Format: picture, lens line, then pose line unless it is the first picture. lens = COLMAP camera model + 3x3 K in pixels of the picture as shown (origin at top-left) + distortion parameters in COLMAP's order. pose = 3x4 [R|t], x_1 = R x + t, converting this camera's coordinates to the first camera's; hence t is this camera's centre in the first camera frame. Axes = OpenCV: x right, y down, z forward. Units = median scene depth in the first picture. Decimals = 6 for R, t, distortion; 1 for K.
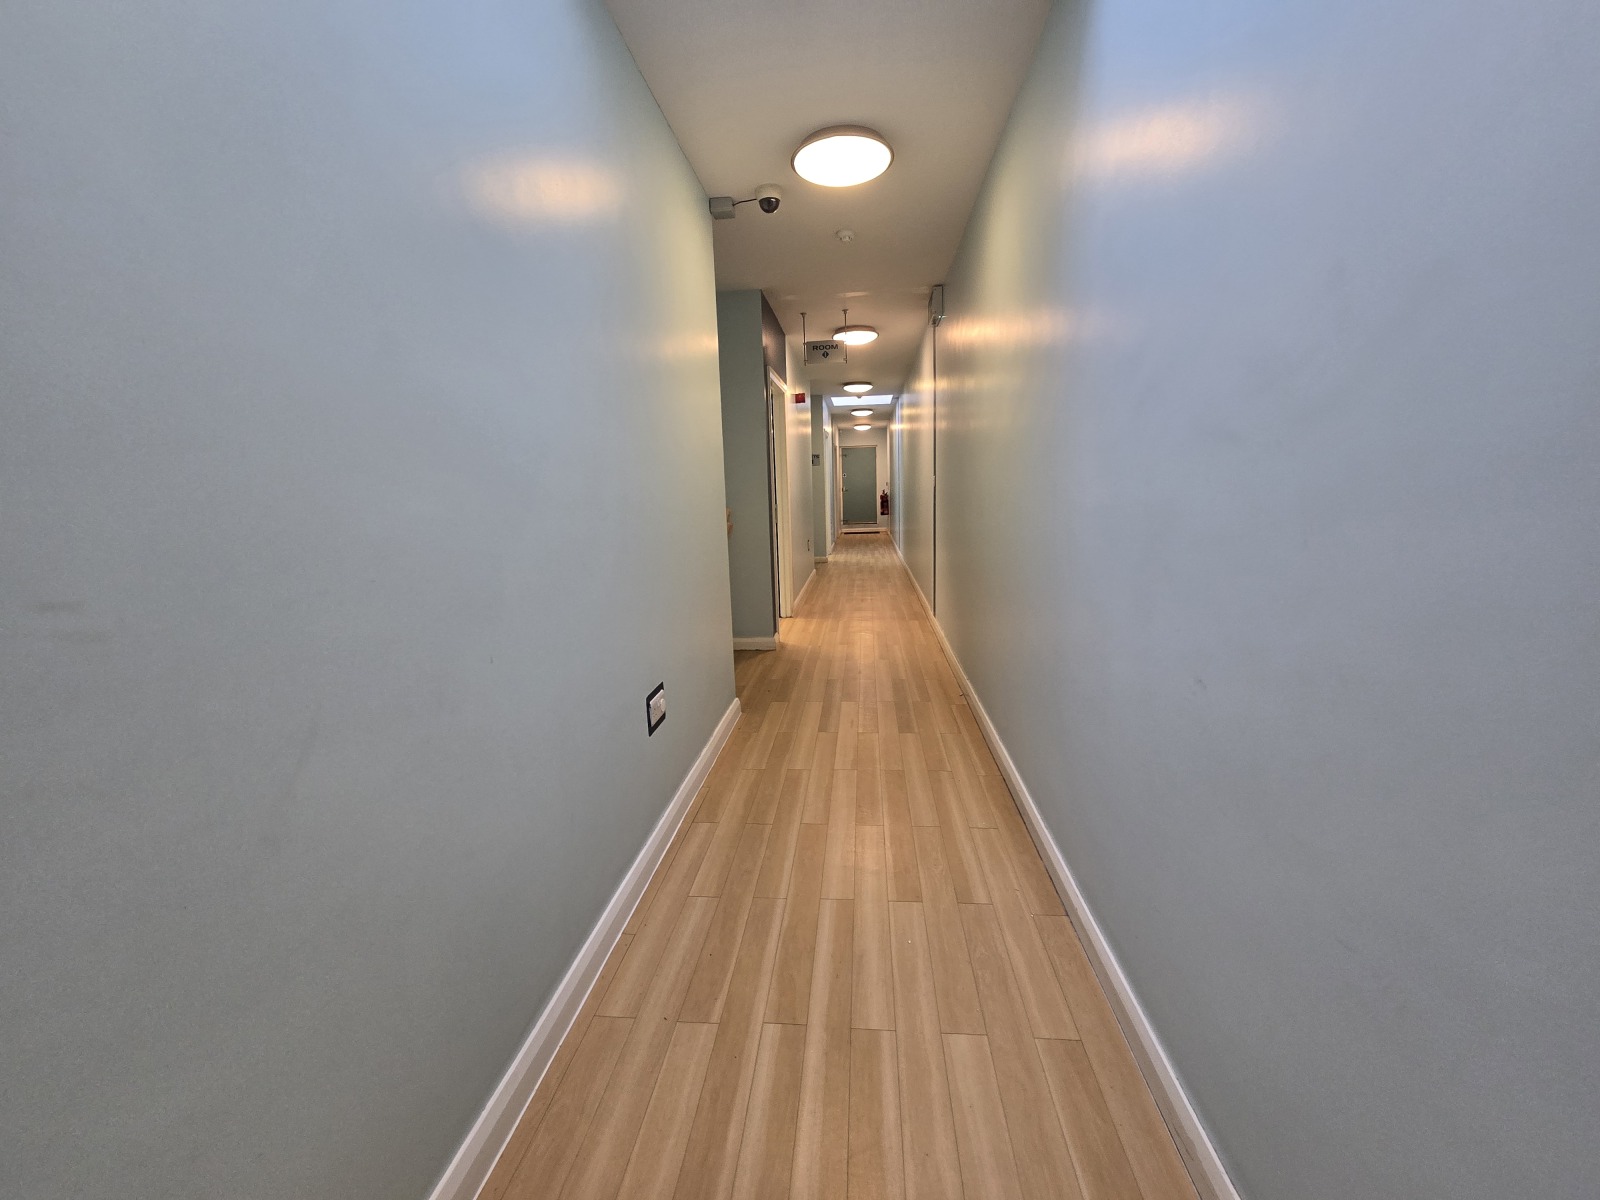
lens RADIAL K [[638.4, 0, 795.5], [0, 638.4, 599.2], [0, 0, 1]] dist [0.000401, 0.000164]
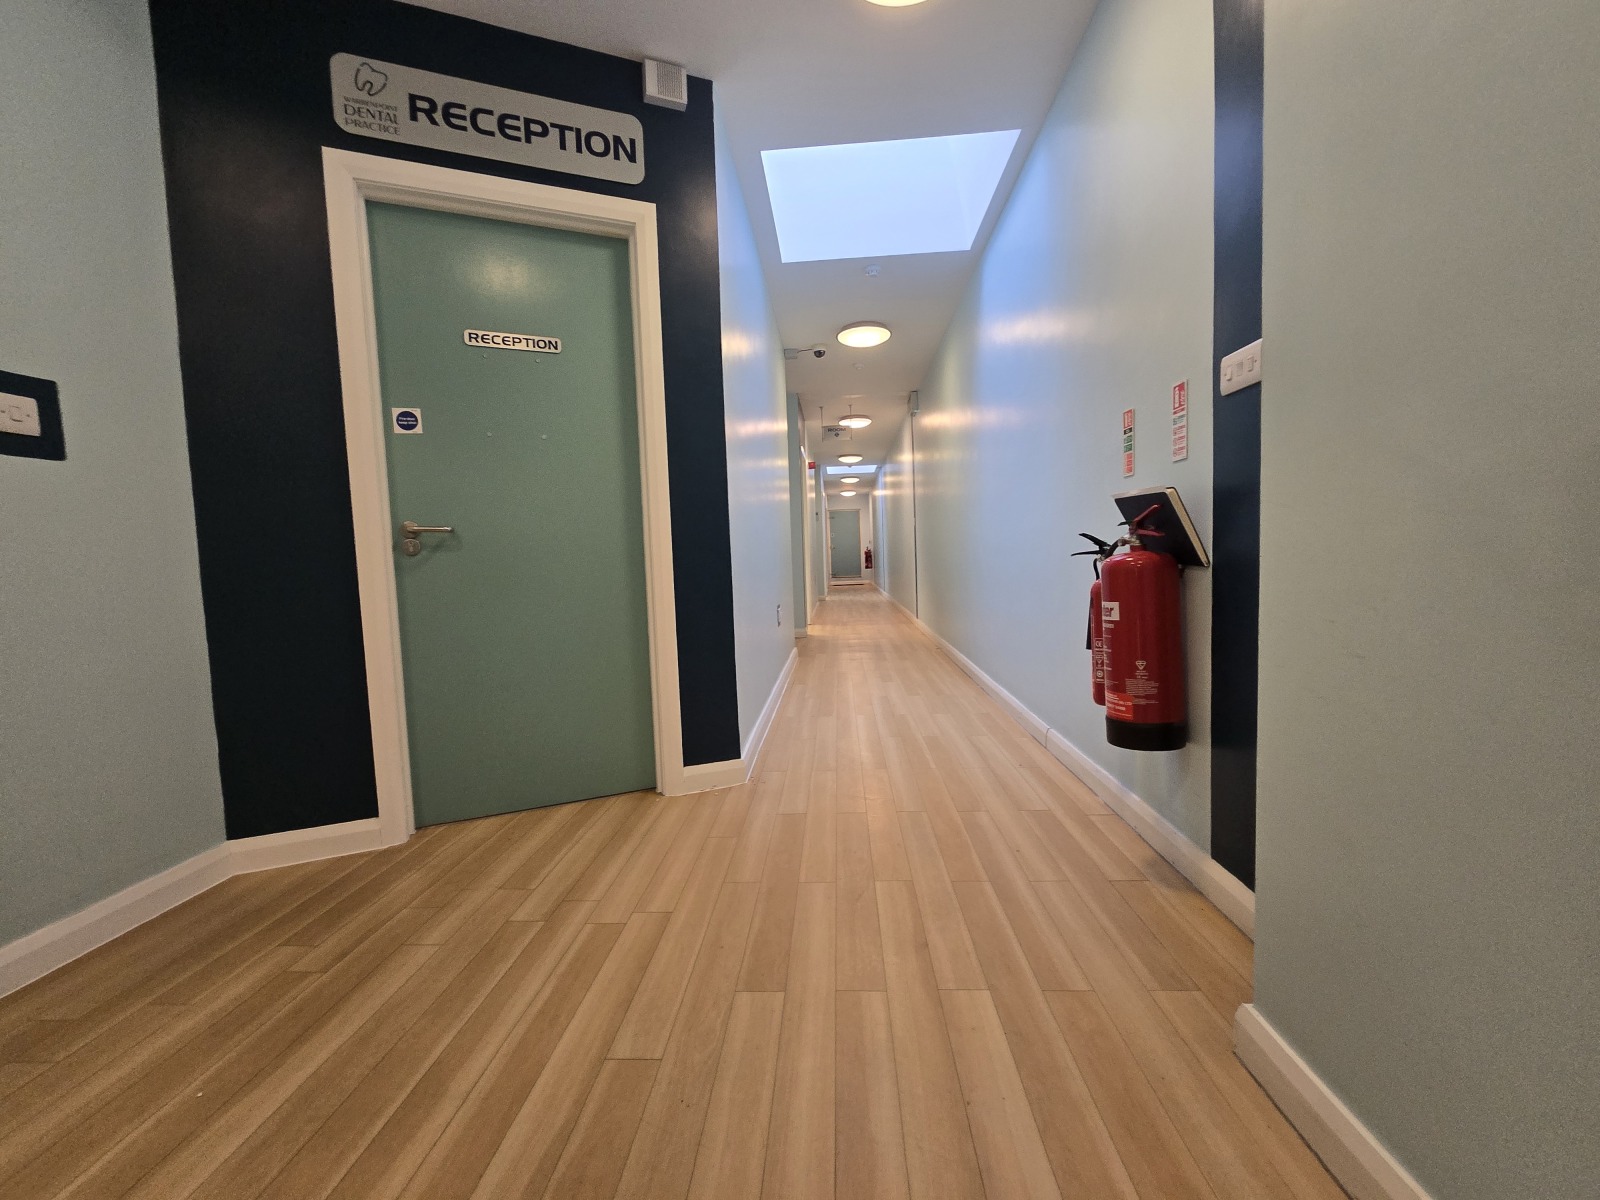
lens RADIAL K [[655.1, 0, 796.8], [0, 655.1, 599.1], [0, 0, 1]] dist [-0.008292, 0.002336]
pose [[0.999106, -0.000365, 0.042273, -0.057382], [0.005112, 0.993669, -0.112231, 0.079722], [-0.041965, 0.112347, 0.992783, -0.223228]]
